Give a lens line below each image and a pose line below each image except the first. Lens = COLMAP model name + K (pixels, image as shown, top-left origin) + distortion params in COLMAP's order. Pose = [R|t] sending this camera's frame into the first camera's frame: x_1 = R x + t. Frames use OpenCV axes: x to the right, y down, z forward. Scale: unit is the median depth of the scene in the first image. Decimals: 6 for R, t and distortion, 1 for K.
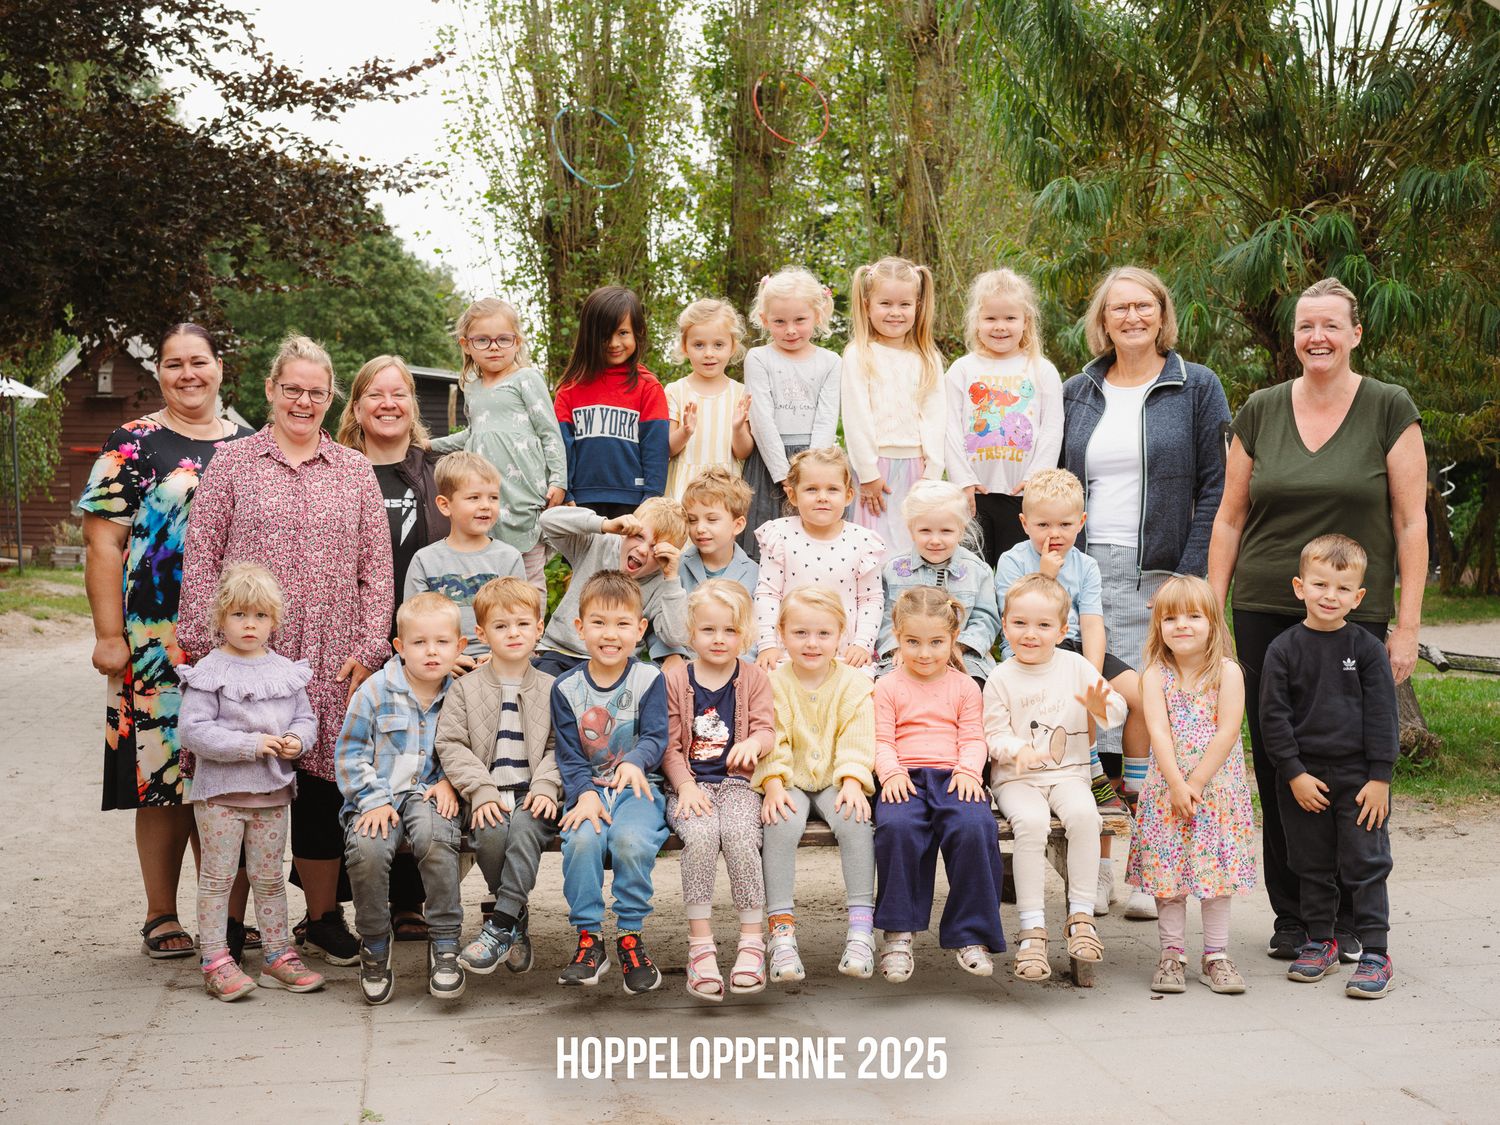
lens RADIAL K [[2036.8, 0, 740.1], [0, 2036.8, 589.3], [0, 0, 1]] dist [-0.007384, -0.083795]
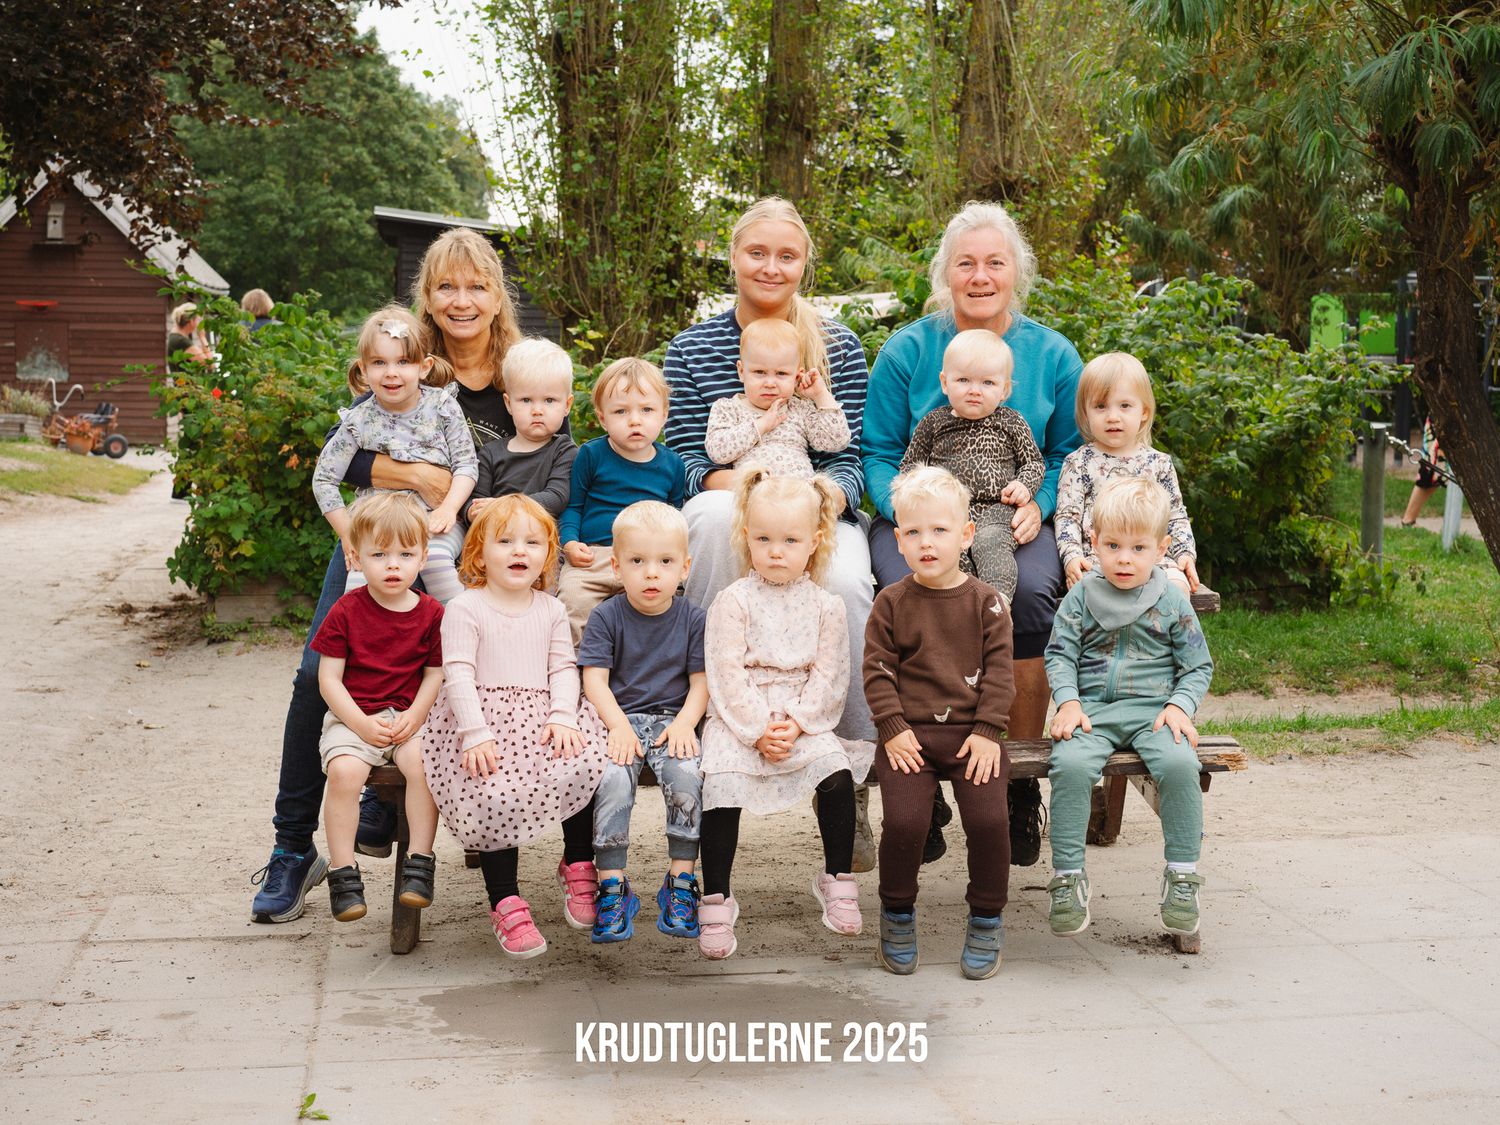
lens RADIAL K [[2086.9, 0, 741.6], [0, 2086.9, 537.0], [0, 0, 1]] dist [-0.014536, -0.072809]
pose [[0.999738, 0.007664, -0.021581, 0.003846], [-0.006959, 0.999446, 0.032558, 0.000417], [0.021818, -0.032400, 0.999237, 0.111652]]
